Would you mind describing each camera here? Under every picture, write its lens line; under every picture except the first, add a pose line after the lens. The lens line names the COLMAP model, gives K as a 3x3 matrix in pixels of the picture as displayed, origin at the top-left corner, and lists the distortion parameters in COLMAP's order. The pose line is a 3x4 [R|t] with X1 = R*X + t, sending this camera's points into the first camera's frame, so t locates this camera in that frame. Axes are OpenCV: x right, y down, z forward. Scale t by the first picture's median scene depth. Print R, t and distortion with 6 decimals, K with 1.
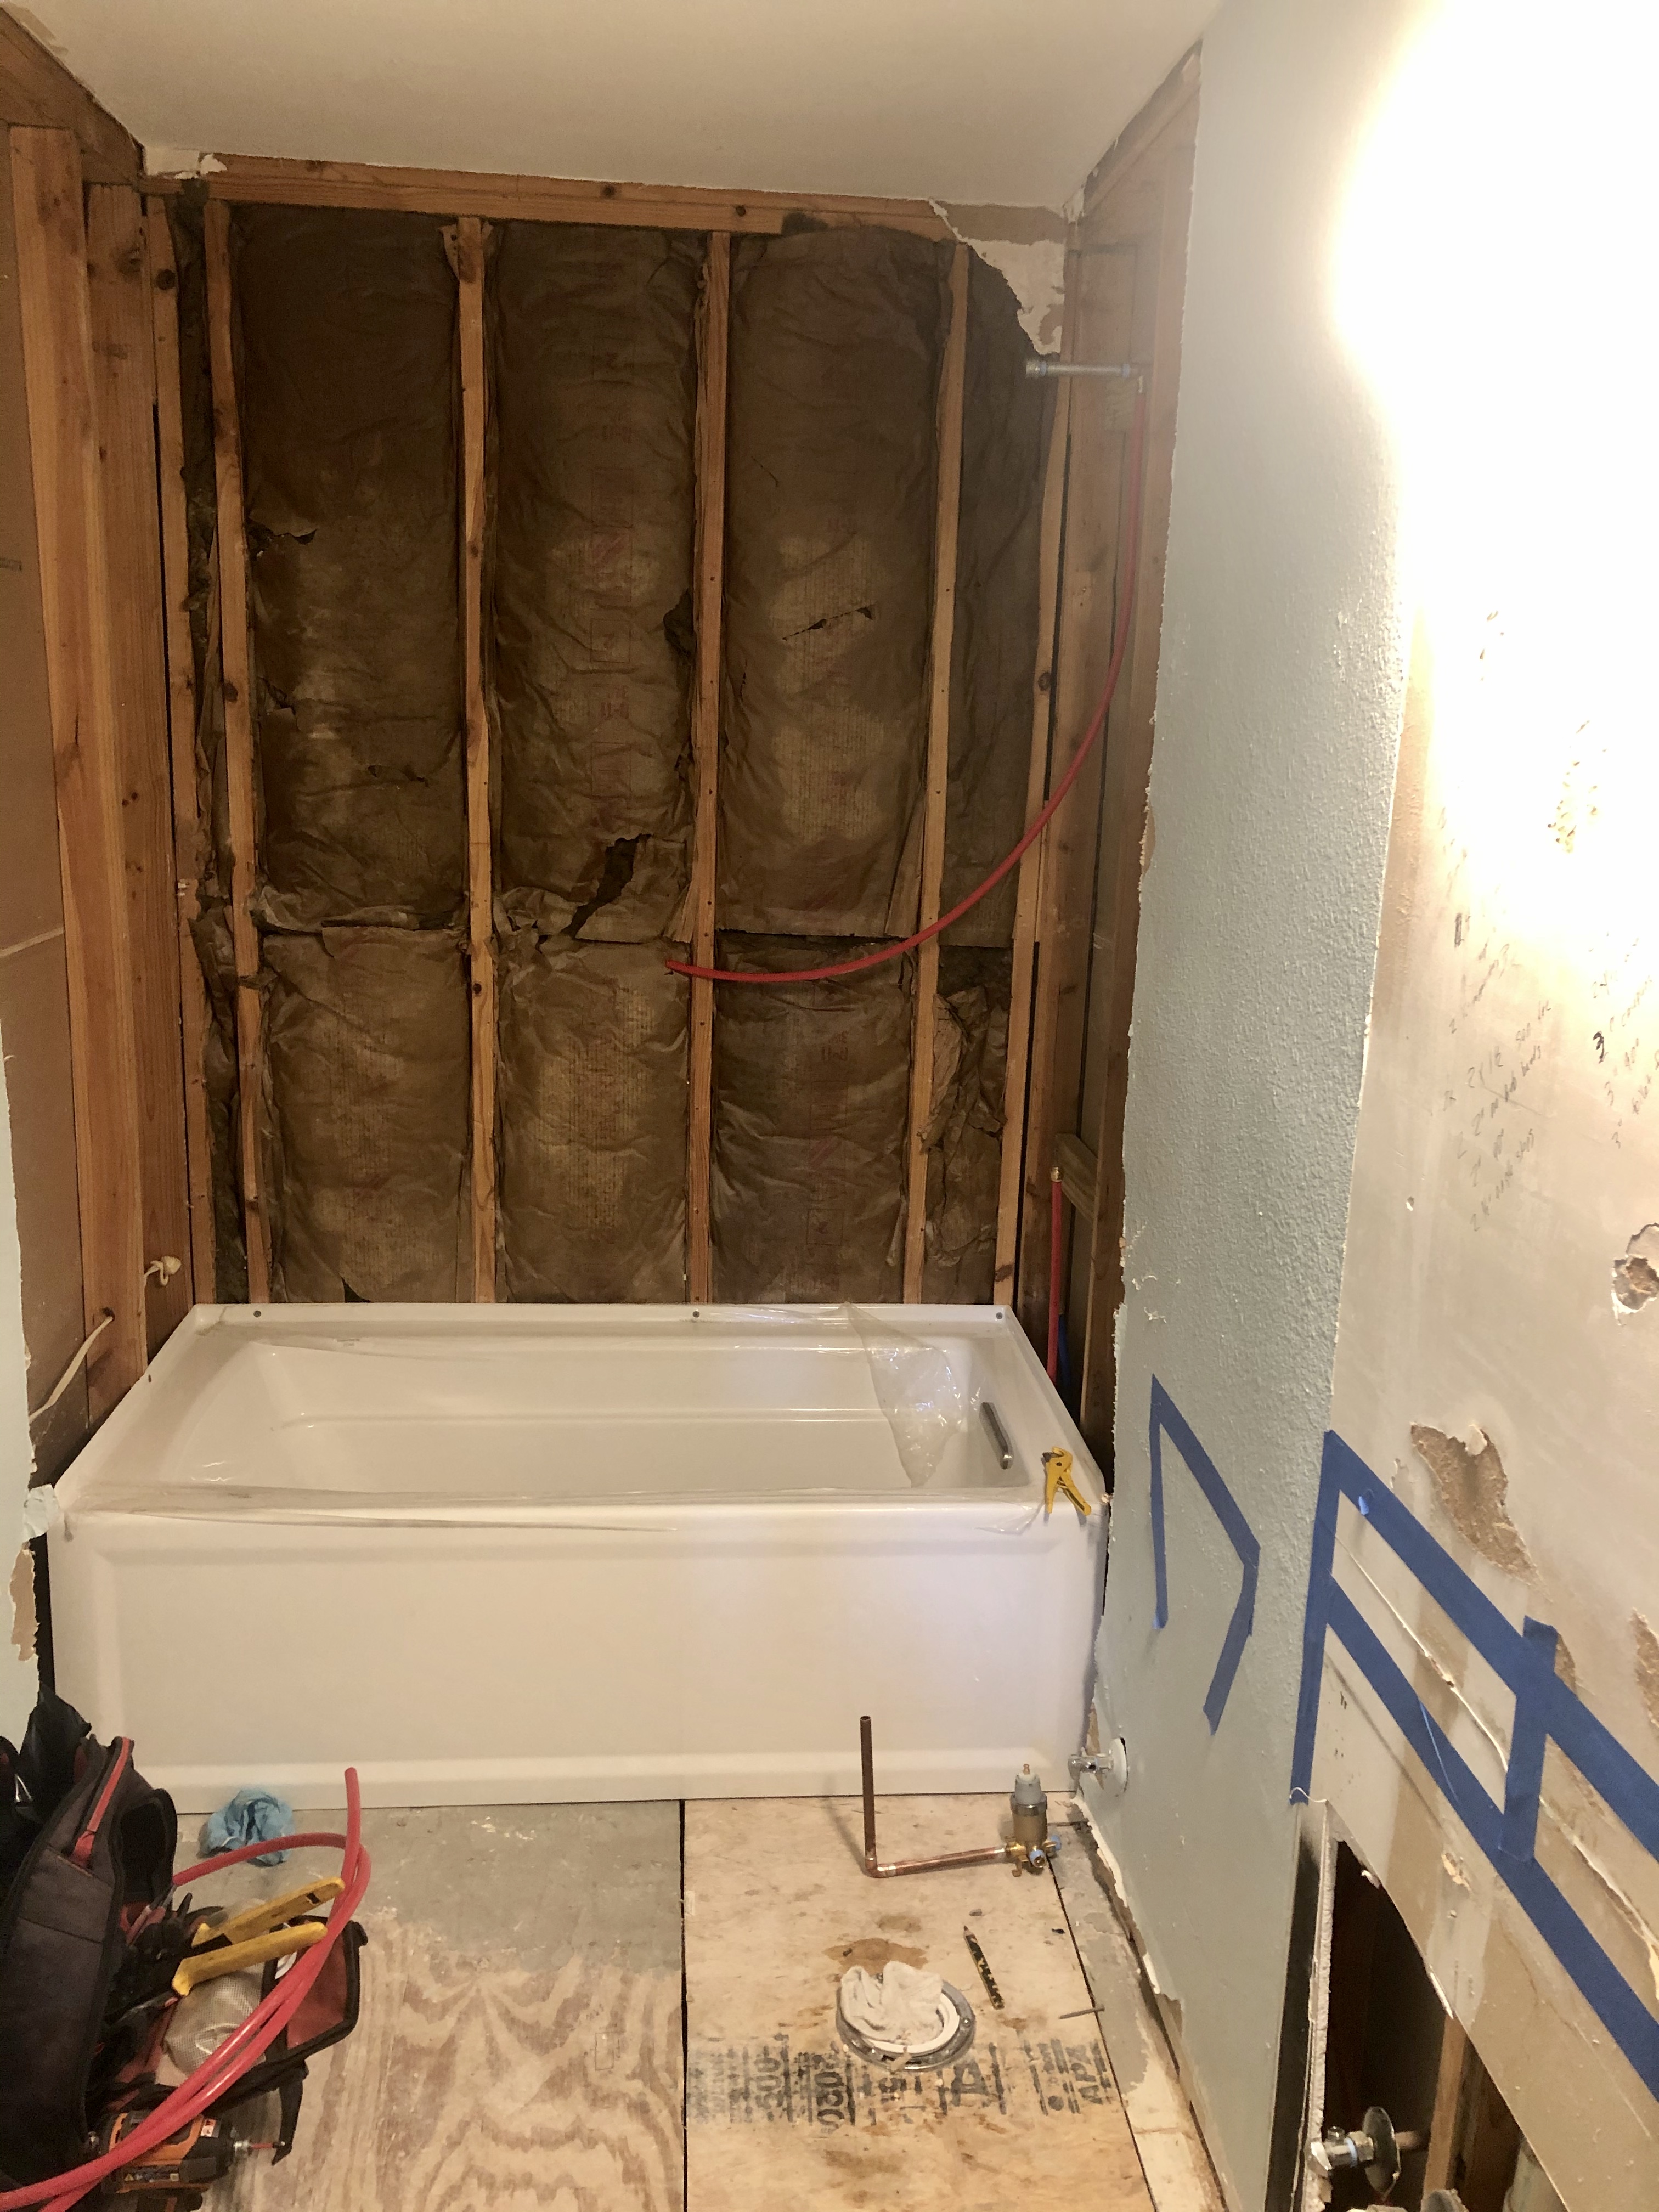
lens RADIAL K [[1829.2, 0, 831.1], [0, 1829.2, 1111.0], [0, 0, 1]] dist [-0.017960, 0.047229]
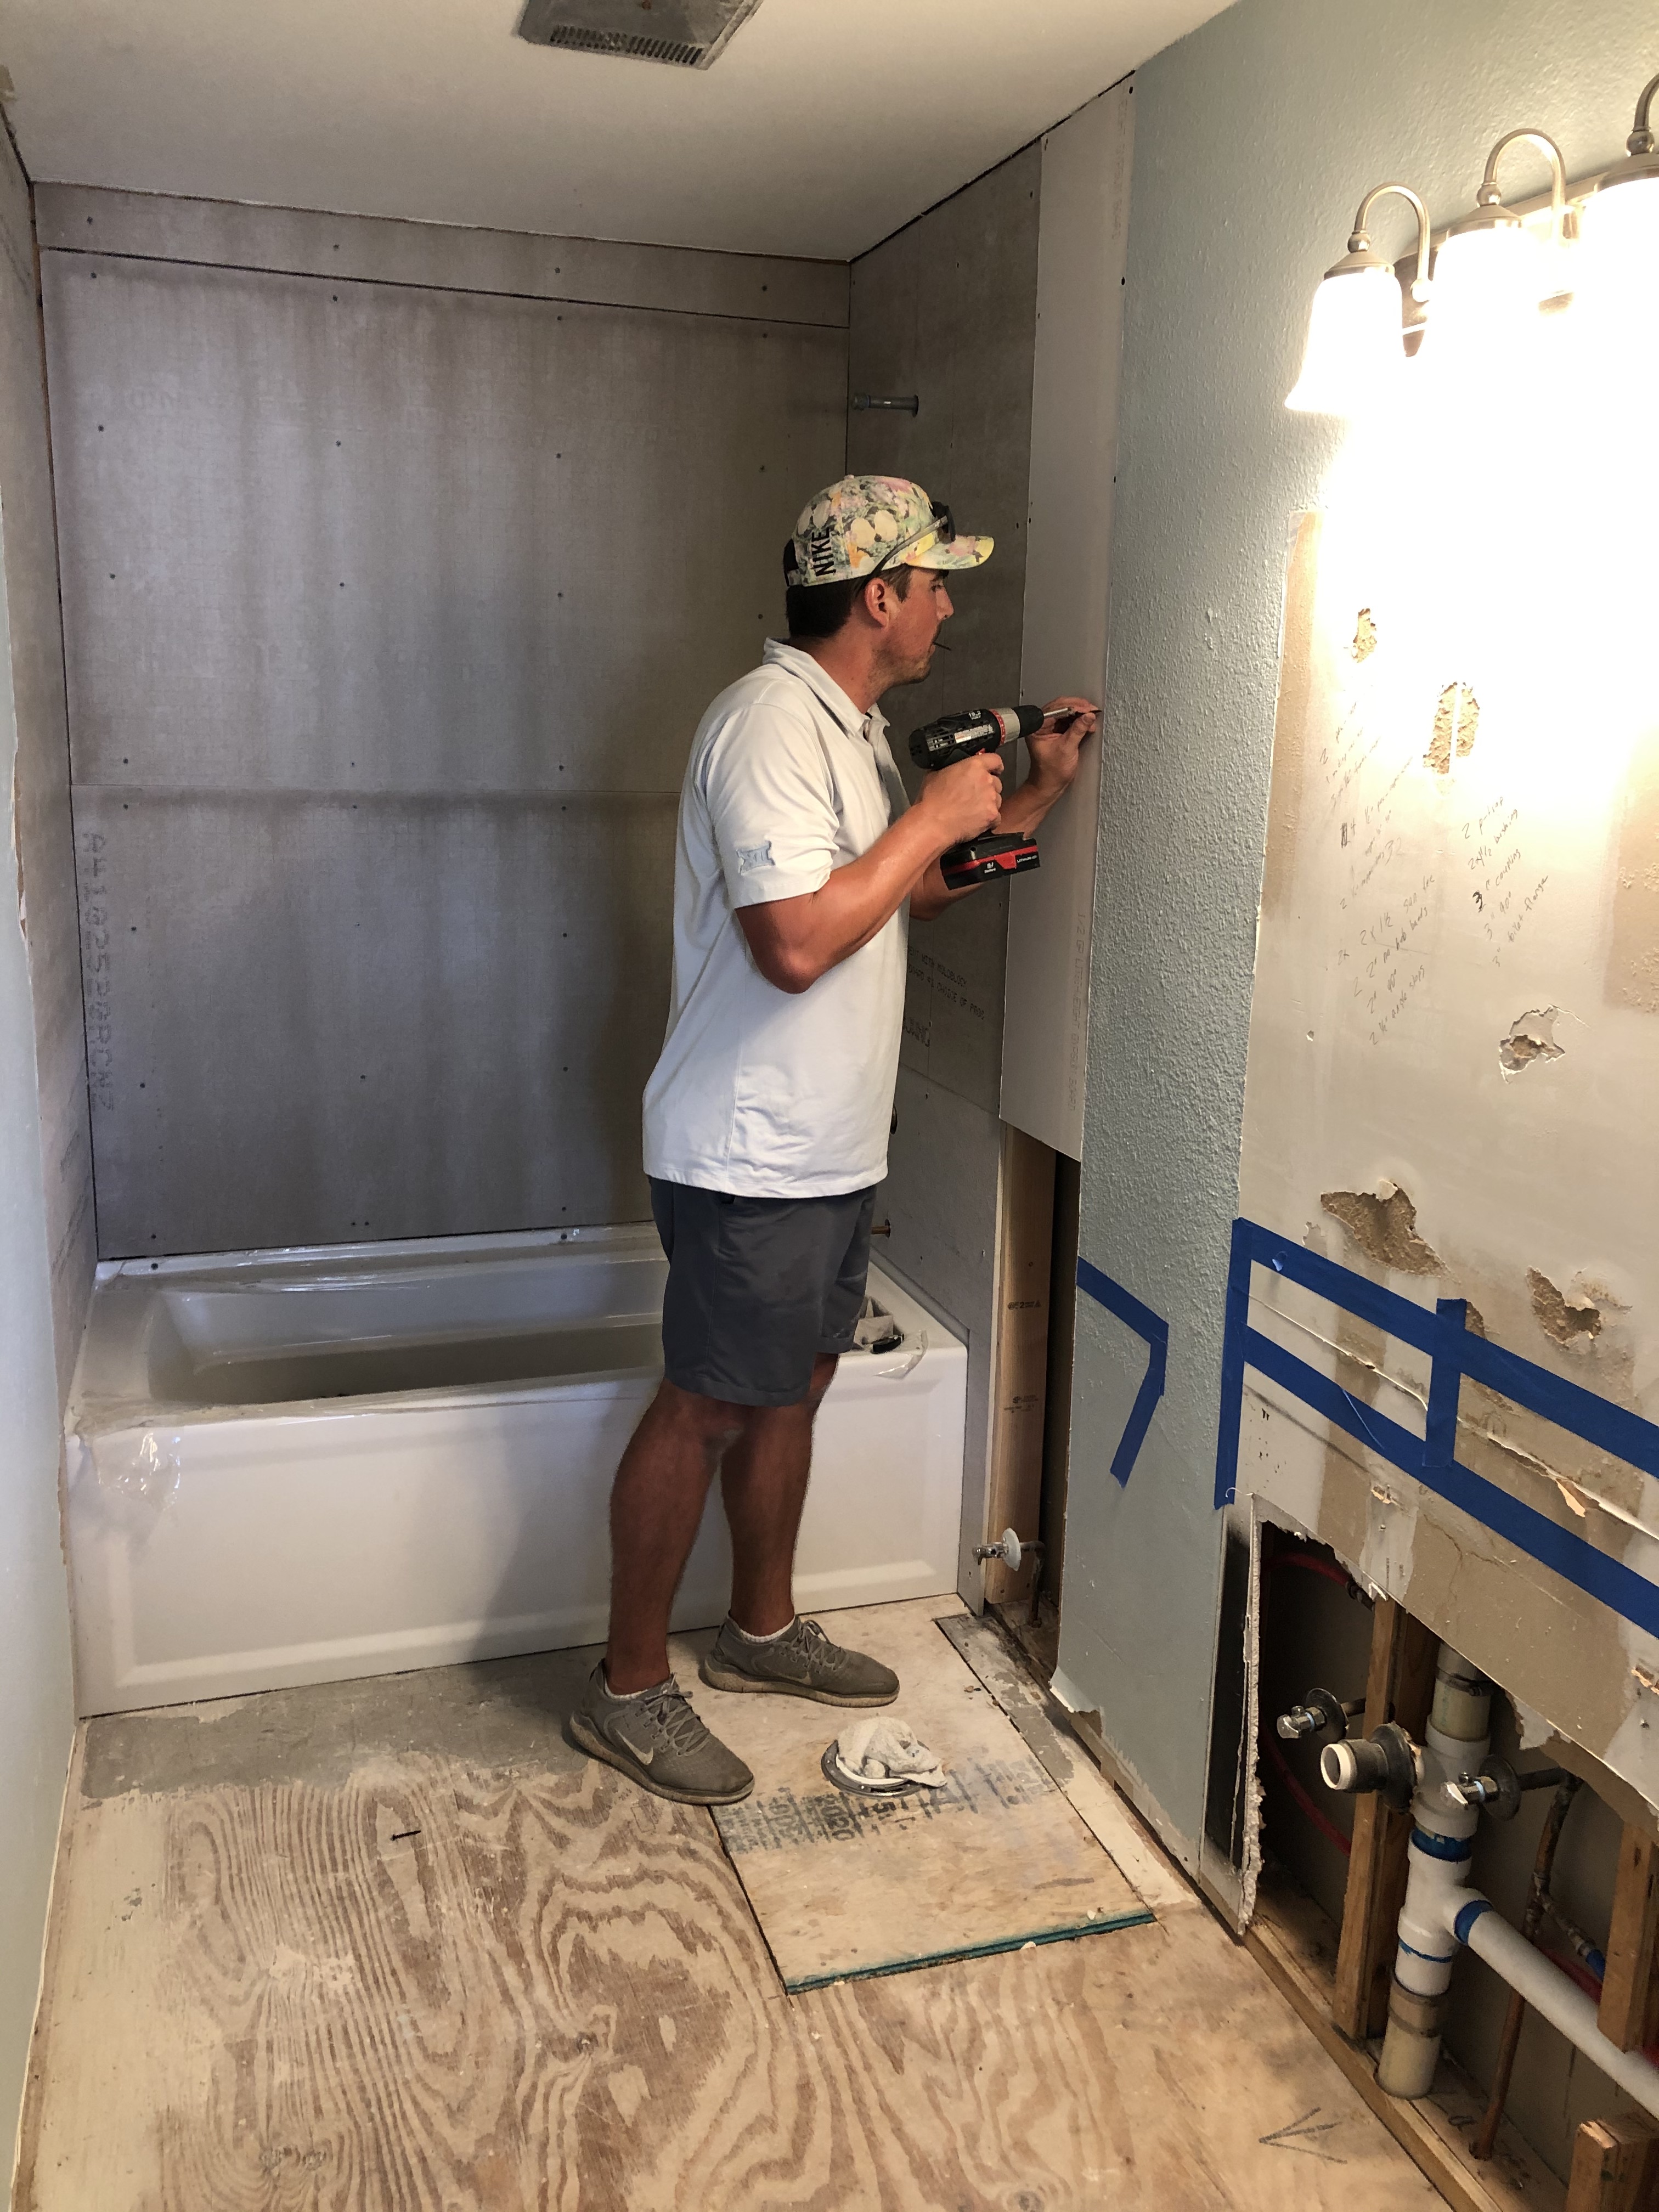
lens RADIAL K [[1829.2, 0, 816.3], [0, 1829.2, 1106.5], [0, 0, 1]] dist [-0.017960, 0.047229]
pose [[0.974003, -0.063072, 0.217577, -0.334848], [0.062177, 0.998005, 0.010967, 0.062077], [-0.217834, 0.002846, 0.975982, -0.258184]]
